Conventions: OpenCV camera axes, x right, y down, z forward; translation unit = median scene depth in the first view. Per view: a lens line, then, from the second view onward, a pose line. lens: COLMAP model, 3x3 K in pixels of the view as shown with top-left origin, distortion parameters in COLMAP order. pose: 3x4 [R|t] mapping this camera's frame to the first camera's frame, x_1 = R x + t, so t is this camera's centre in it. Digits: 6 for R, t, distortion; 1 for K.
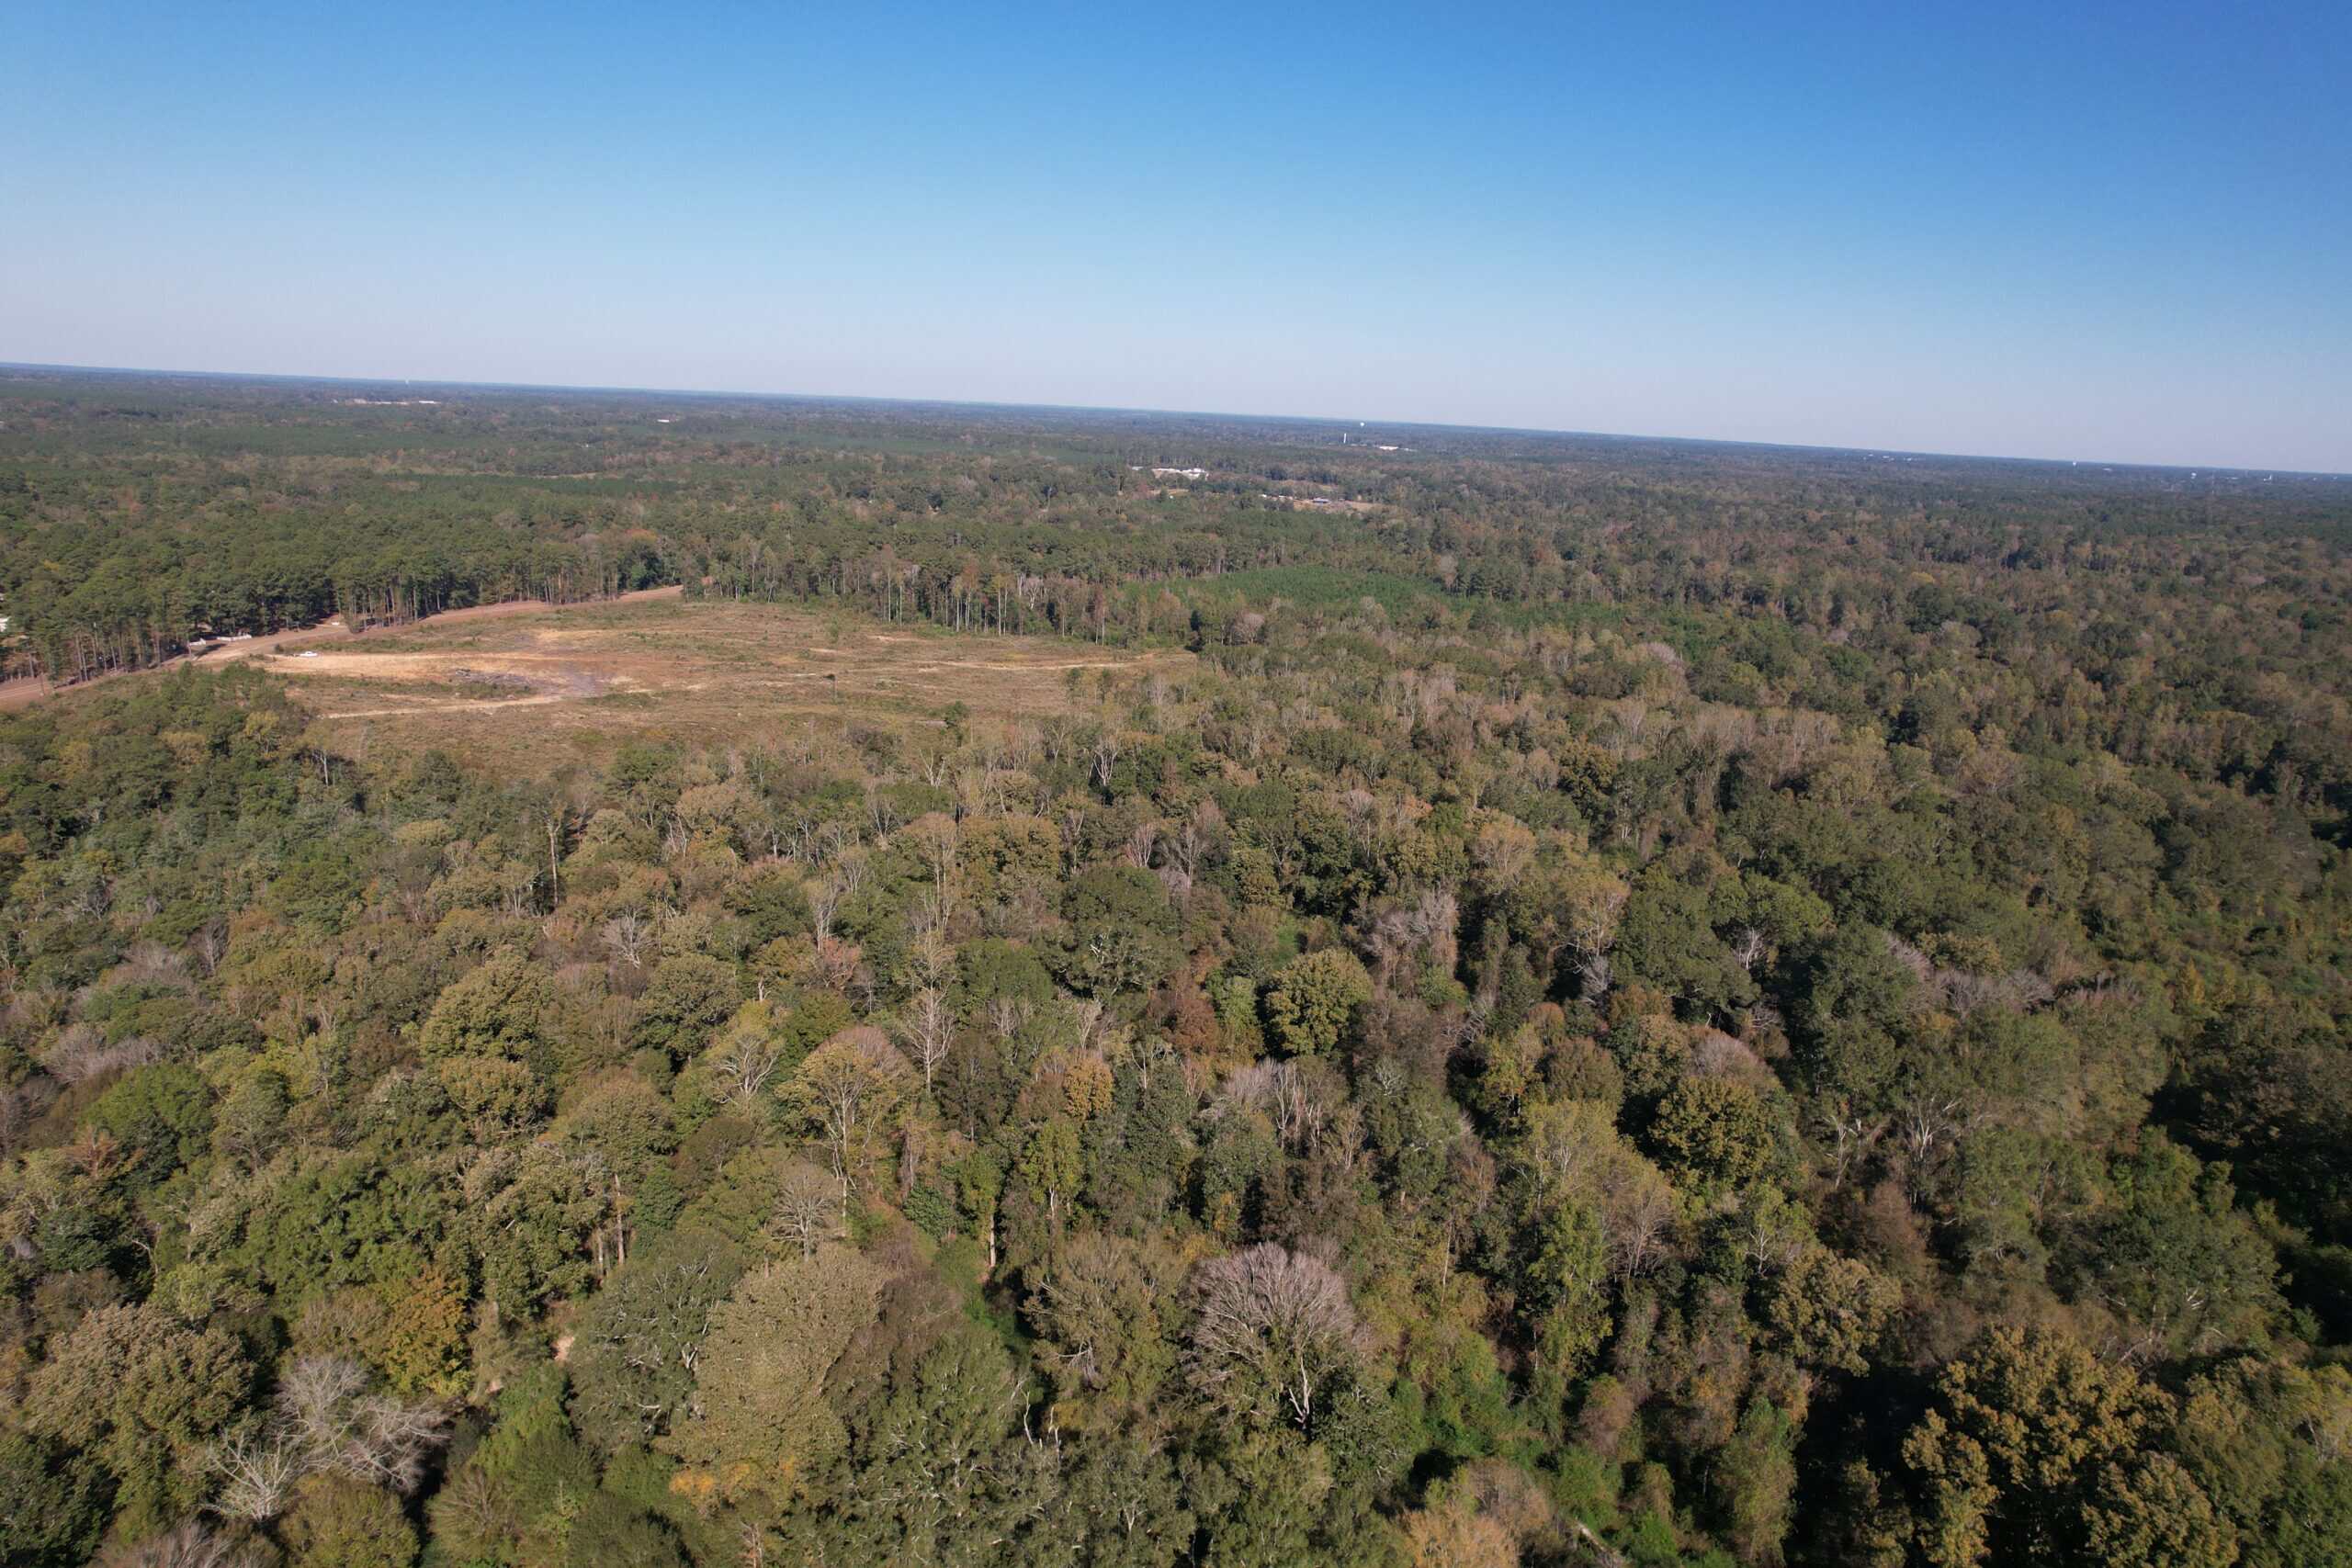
lens RADIAL K [[1510.9, 0, 1175.3], [0, 1510.9, 776.9], [0, 0, 1]] dist [-0.073515, 0.066414]
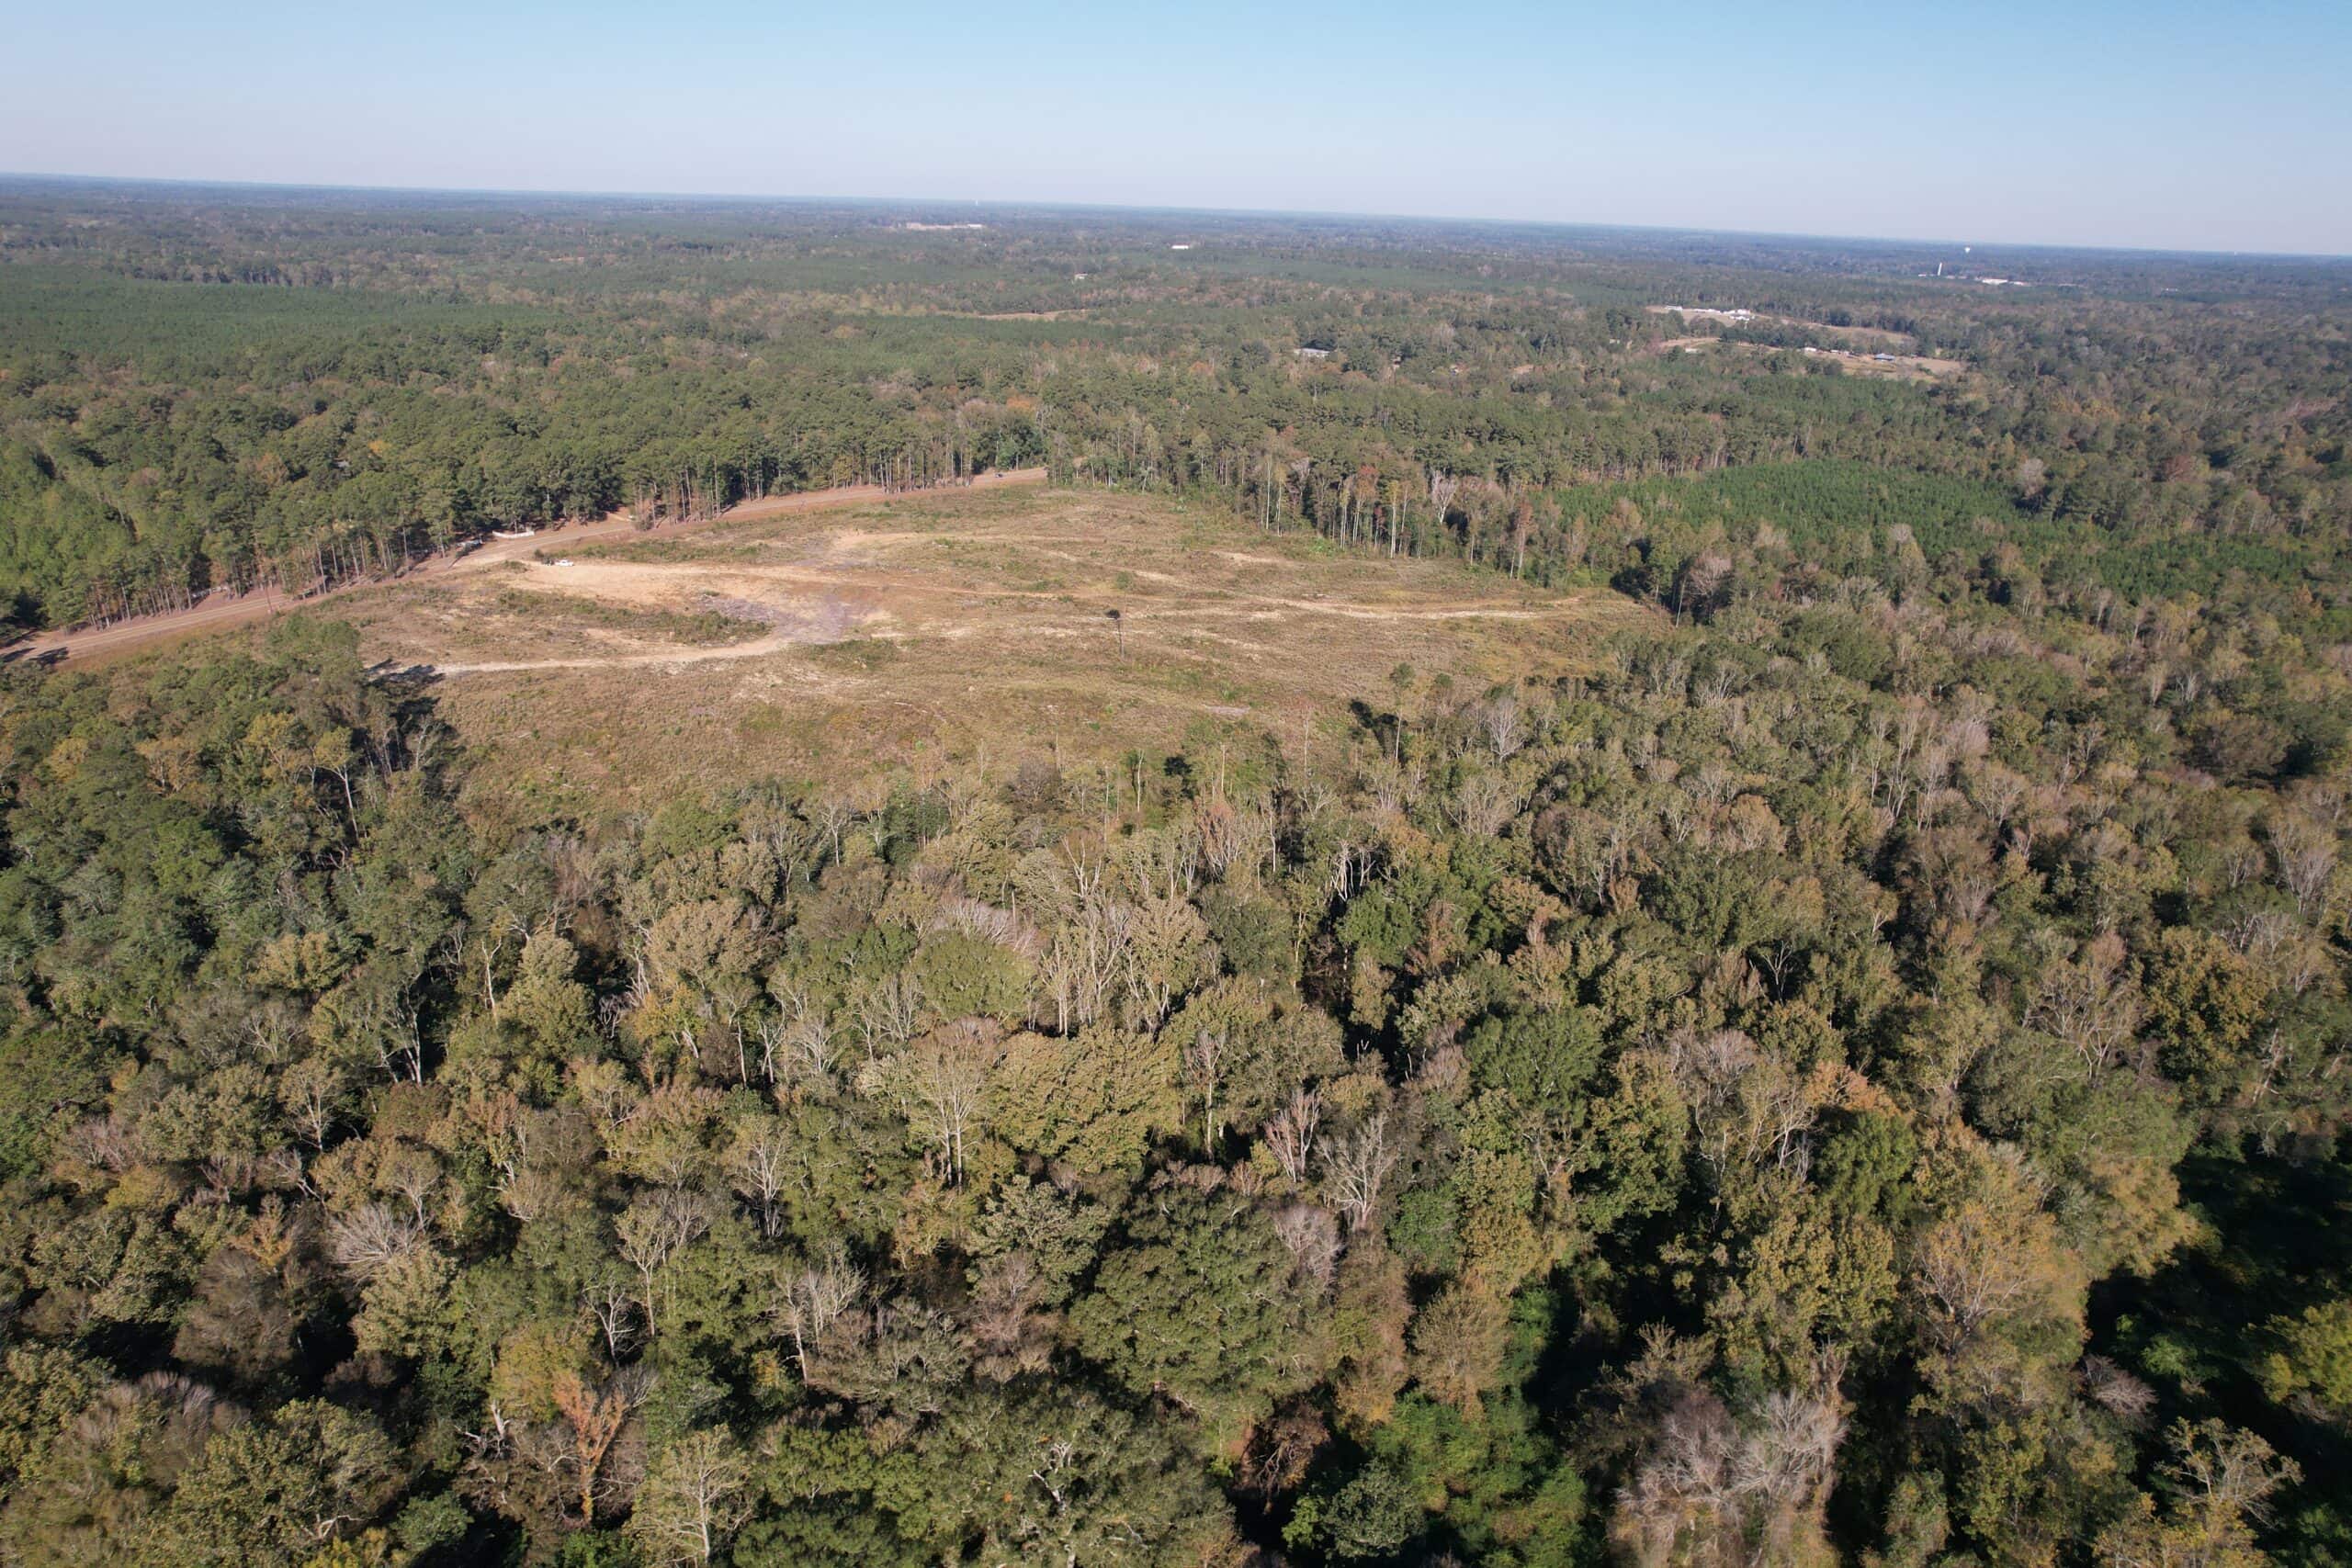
lens RADIAL K [[1510.9, 0, 1170.6], [0, 1510.9, 793.9], [0, 0, 1]] dist [-0.073515, 0.066414]
pose [[0.939858, 0.112201, -0.322610, 0.045113], [-0.072089, 0.988391, 0.133738, -0.066749], [0.333871, -0.102438, 0.937036, 0.195501]]
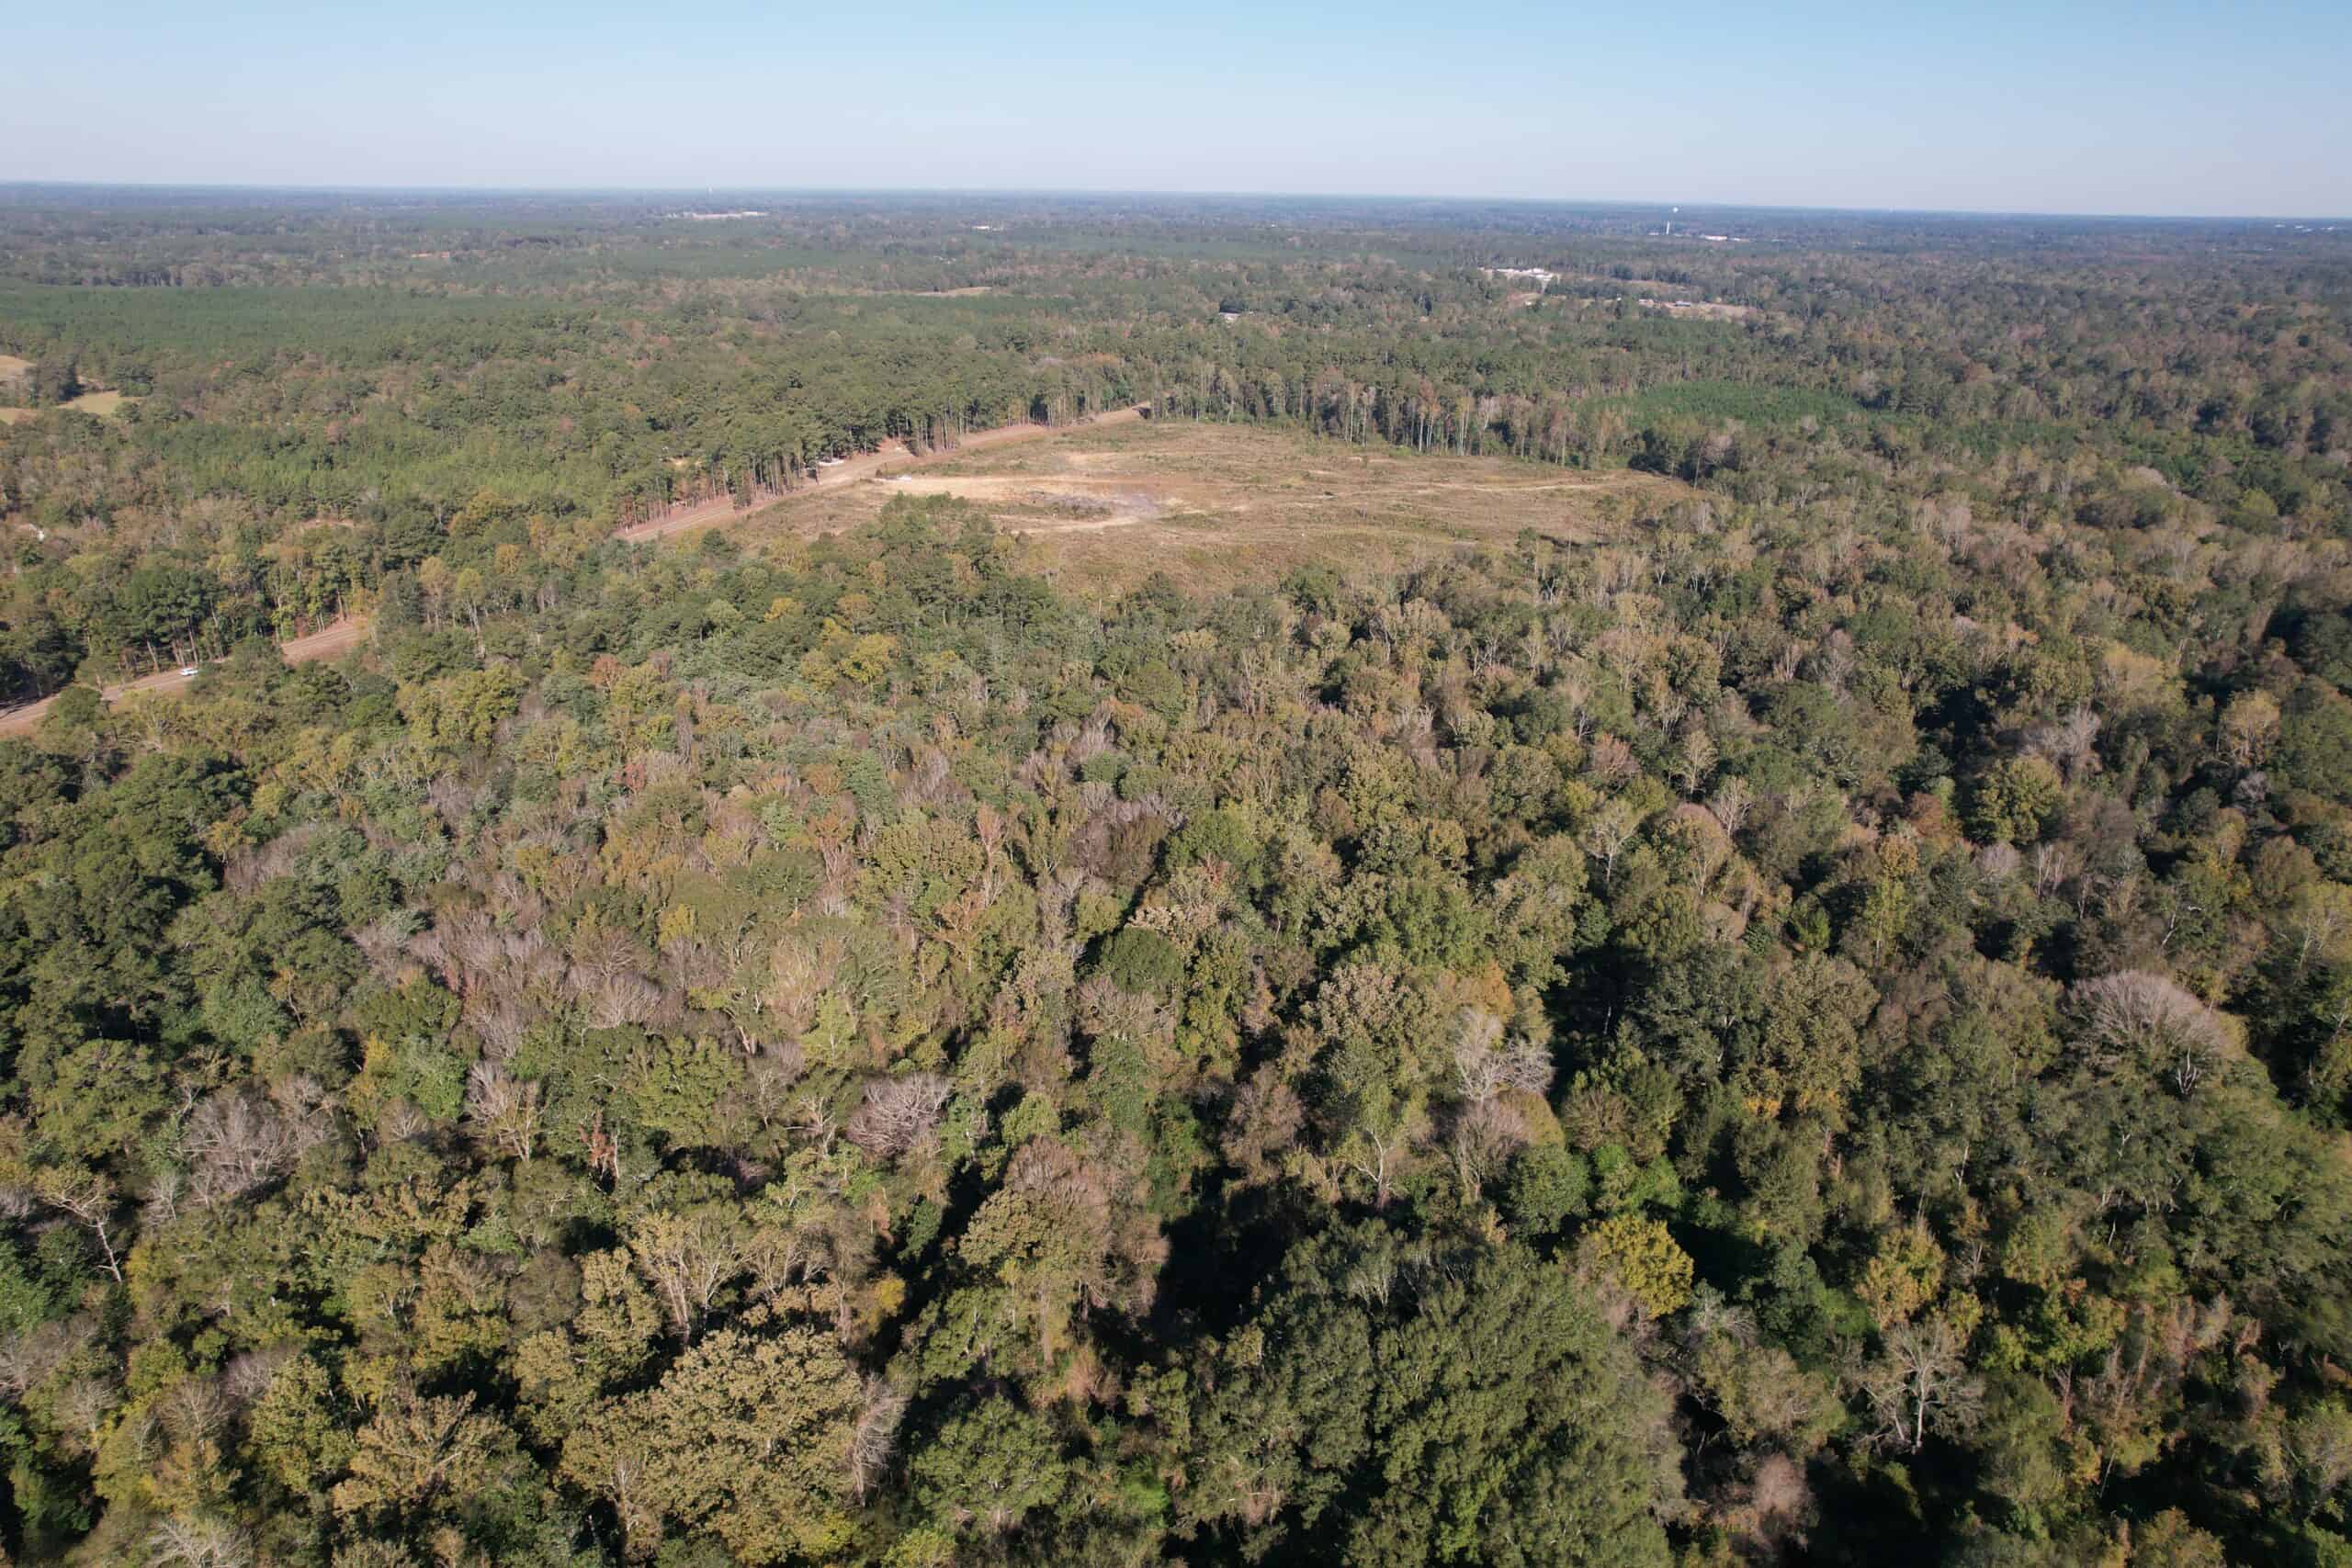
lens RADIAL K [[1510.9, 0, 1175.7], [0, 1510.9, 777.4], [0, 0, 1]] dist [-0.073515, 0.066414]
pose [[0.984540, 0.034081, -0.171812, -0.123300], [-0.011550, 0.991386, 0.130465, -0.005256], [0.174778, -0.126464, 0.976453, -0.093510]]
